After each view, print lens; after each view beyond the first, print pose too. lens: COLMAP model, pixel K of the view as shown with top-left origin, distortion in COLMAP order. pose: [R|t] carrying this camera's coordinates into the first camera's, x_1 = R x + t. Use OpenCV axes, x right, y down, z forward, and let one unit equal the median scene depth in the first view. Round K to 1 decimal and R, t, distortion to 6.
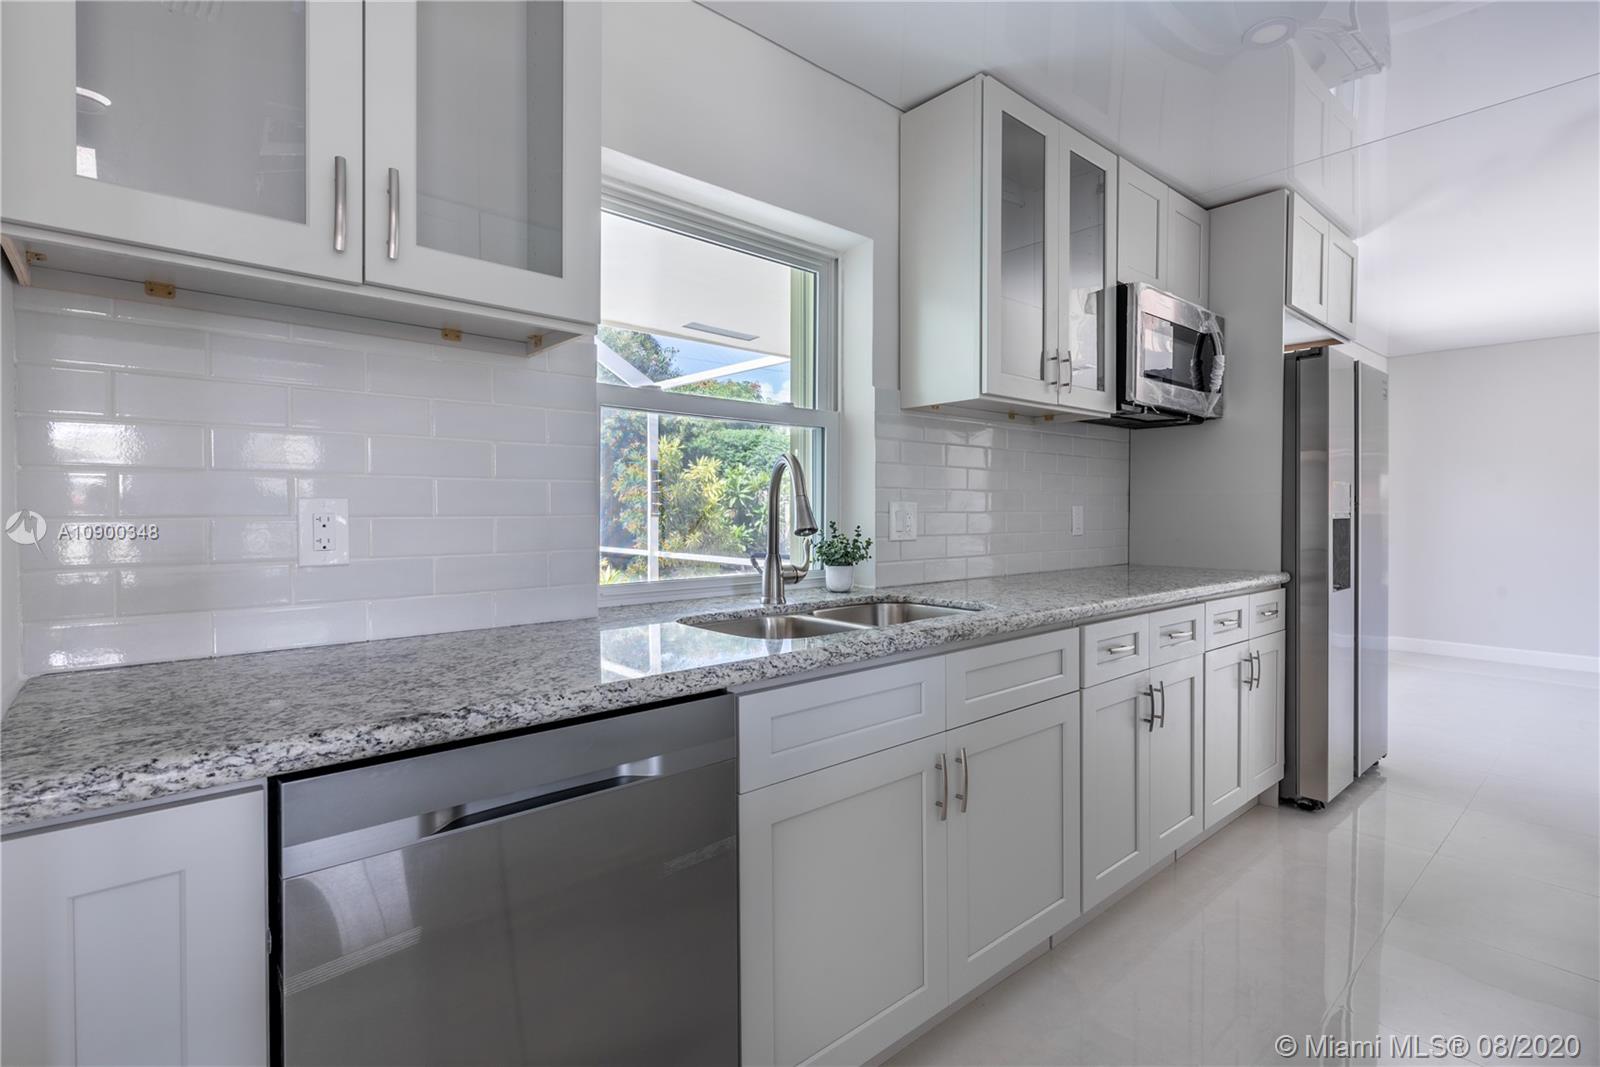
lens RADIAL K [[724.0, 0, 768.9], [0, 724.0, 524.6], [0, 0, 1]] dist [-0.001097, 0.000057]
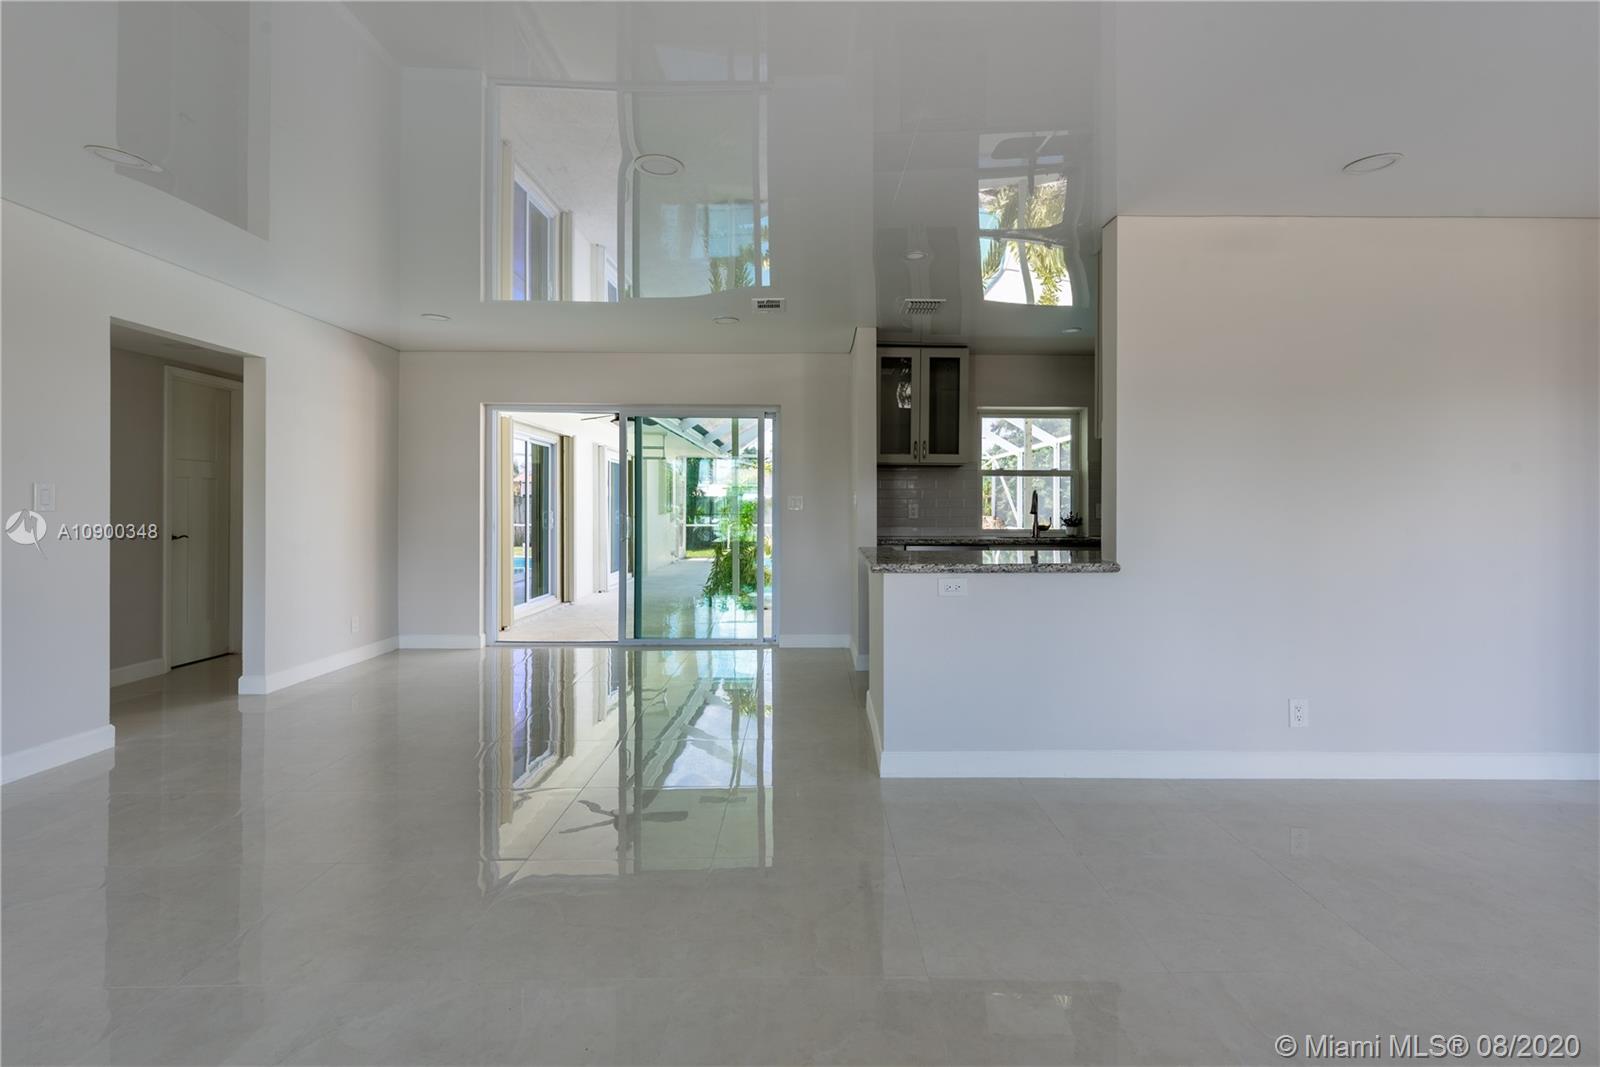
lens RADIAL K [[735.5, 0, 830.0], [0, 735.5, 505.9], [0, 0, 1]] dist [-0.001076, -0.000200]
pose [[0.770958, -0.000504, -0.636886, 1.145348], [-0.016862, 0.999633, -0.021203, 0.048744], [0.636662, 0.027086, 0.770667, -1.722820]]
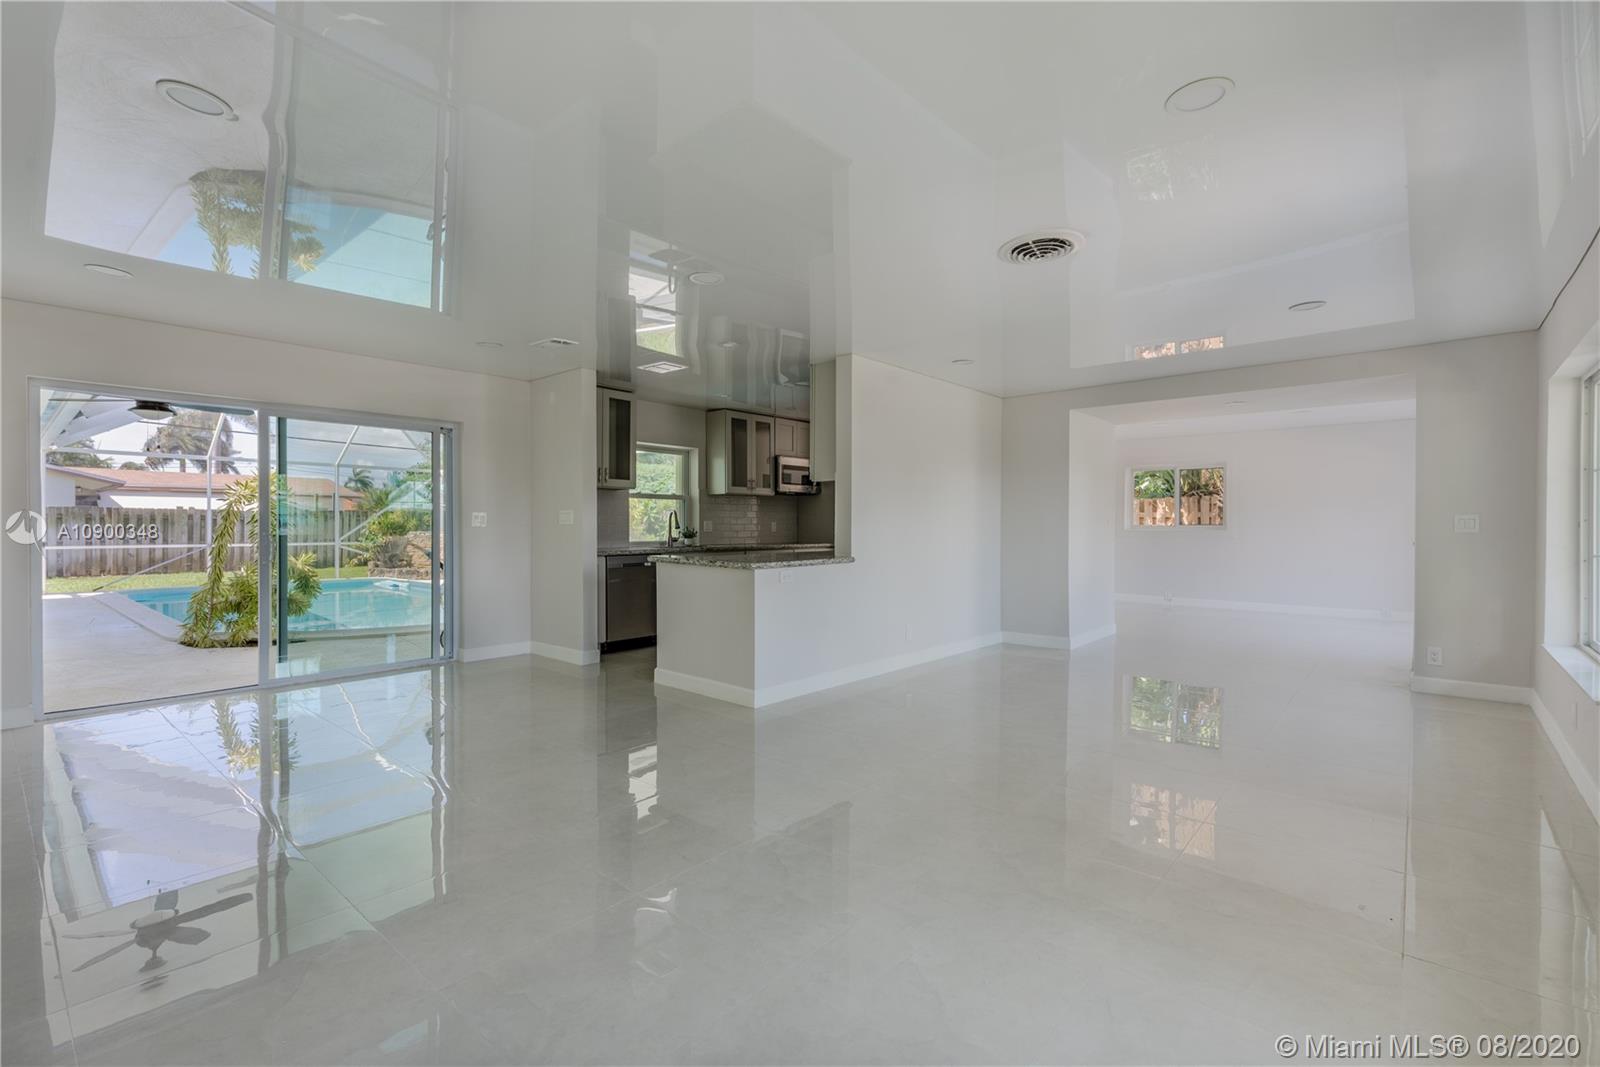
lens RADIAL K [[721.2, 0, 803.5], [0, 721.2, 528.9], [0, 0, 1]] dist [0.001118, 0.000054]
pose [[0.983674, -0.001528, 0.179954, 0.012647], [0.004214, 0.999885, -0.014544, 0.063202], [-0.179911, 0.015065, 0.983567, -2.644453]]
